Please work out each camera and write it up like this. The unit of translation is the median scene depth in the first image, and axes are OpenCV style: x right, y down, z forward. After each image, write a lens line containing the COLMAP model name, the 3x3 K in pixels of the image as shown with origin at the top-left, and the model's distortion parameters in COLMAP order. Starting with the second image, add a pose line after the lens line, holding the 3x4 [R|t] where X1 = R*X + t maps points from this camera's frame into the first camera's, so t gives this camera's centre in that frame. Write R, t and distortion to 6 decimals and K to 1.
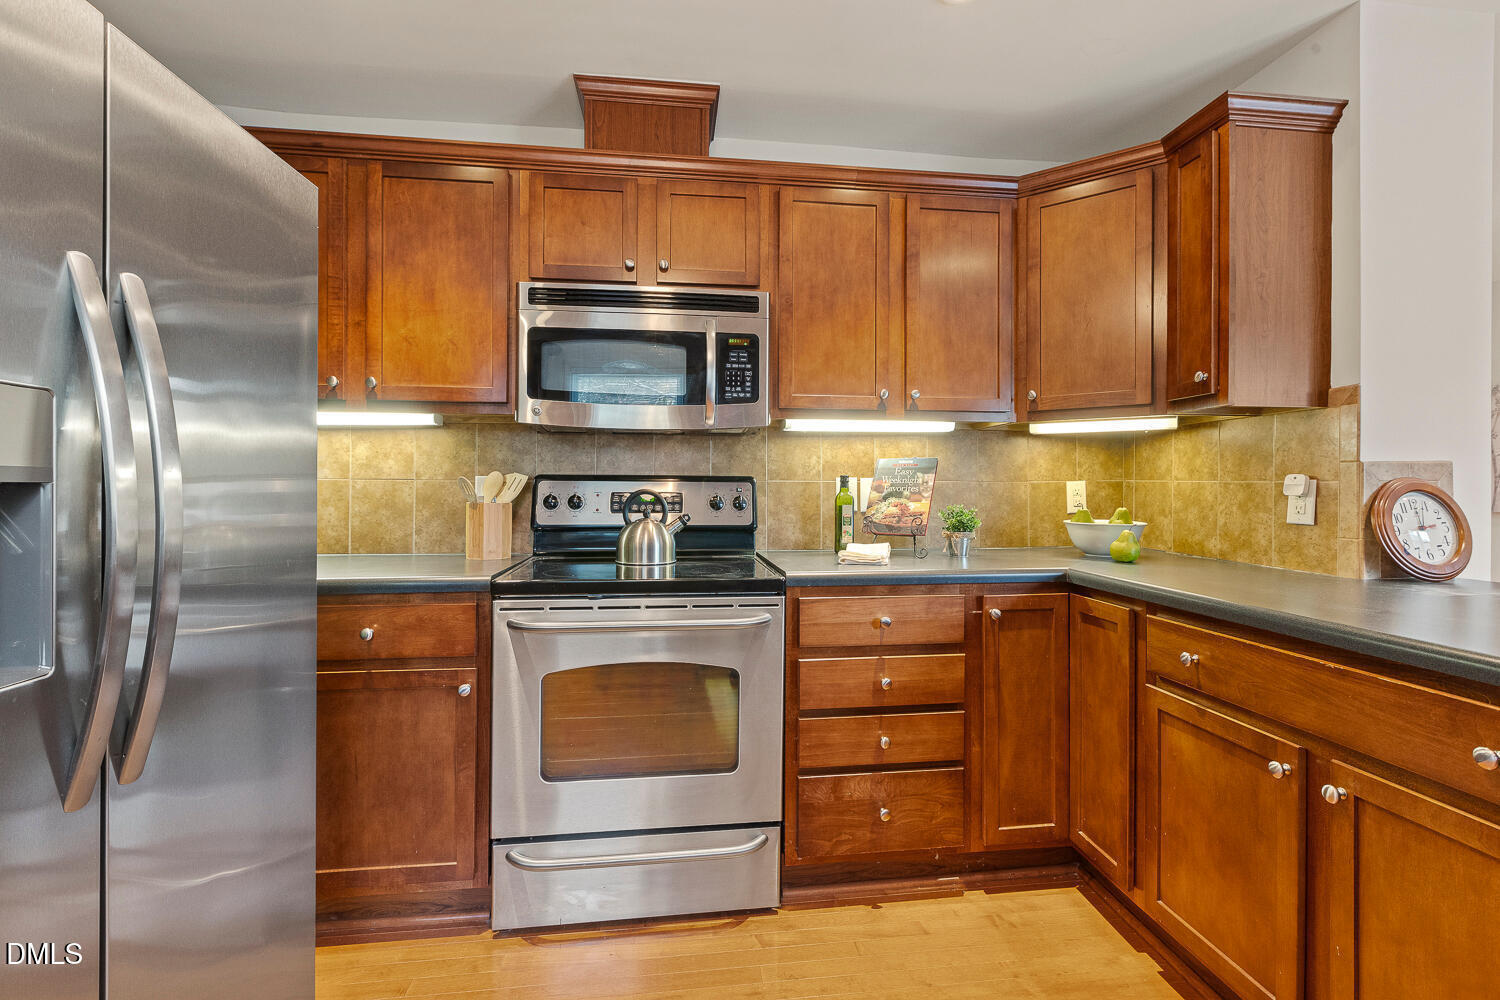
lens RADIAL K [[682.2, 0, 753.5], [0, 682.2, 493.7], [0, 0, 1]] dist [0.000341, -0.000315]
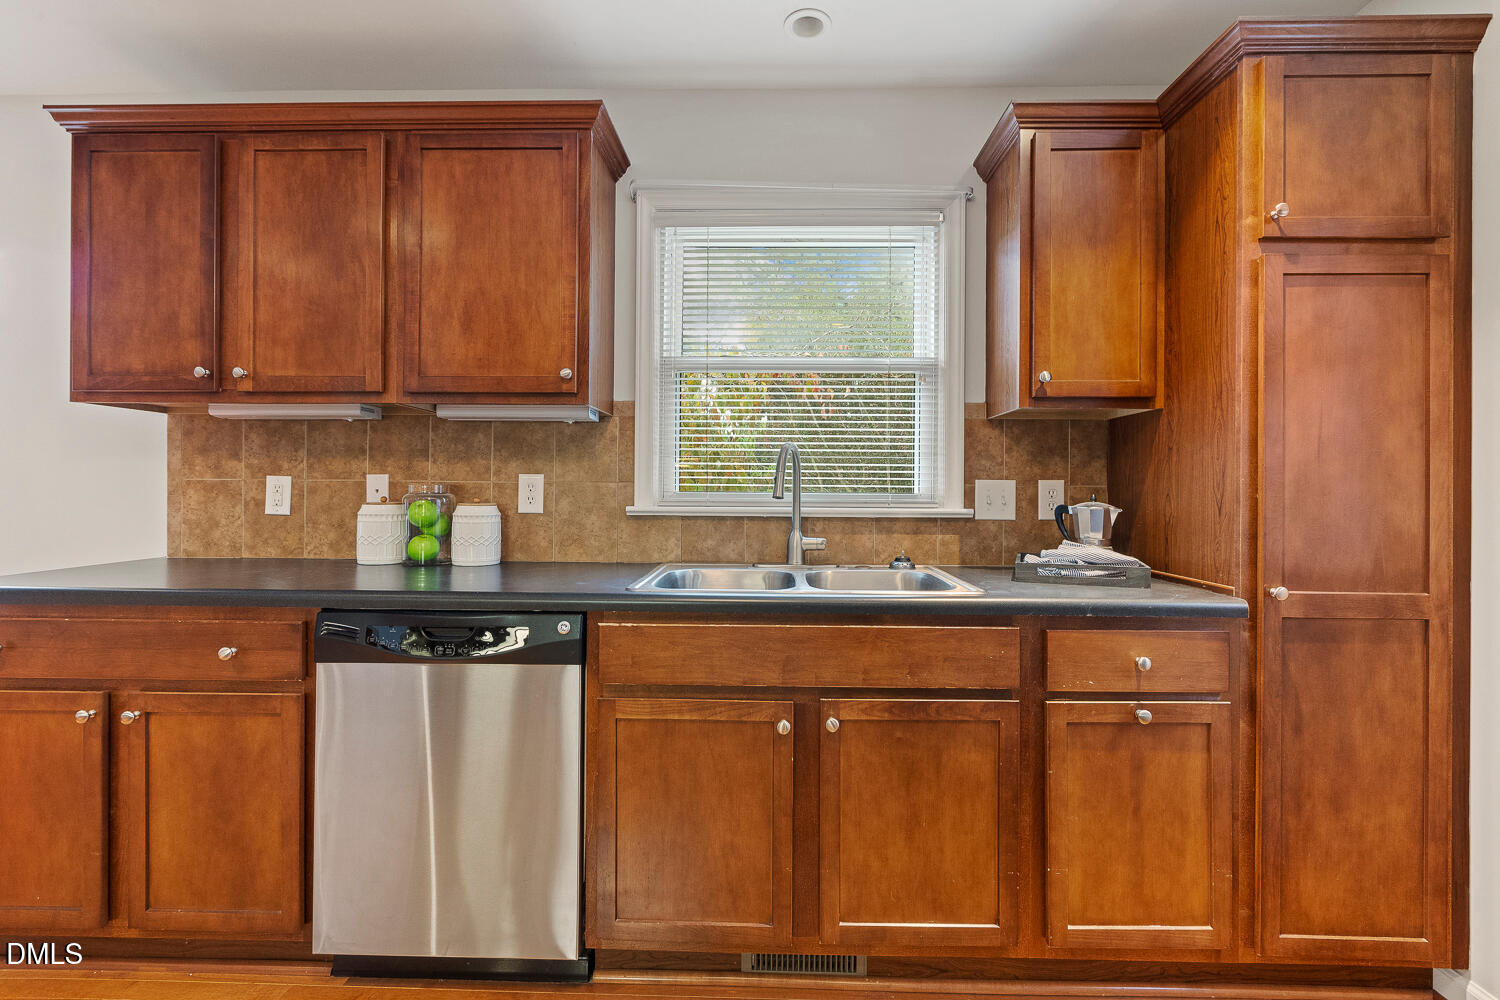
lens RADIAL K [[682.2, 0, 750.0], [0, 682.2, 496.4], [0, 0, 1]] dist [0.000341, -0.000315]
pose [[0.140029, 0.001270, 0.990147, -0.311071], [-0.004592, 0.999989, -0.000633, 0.000675], [-0.990137, -0.004458, 0.140034, -0.396452]]
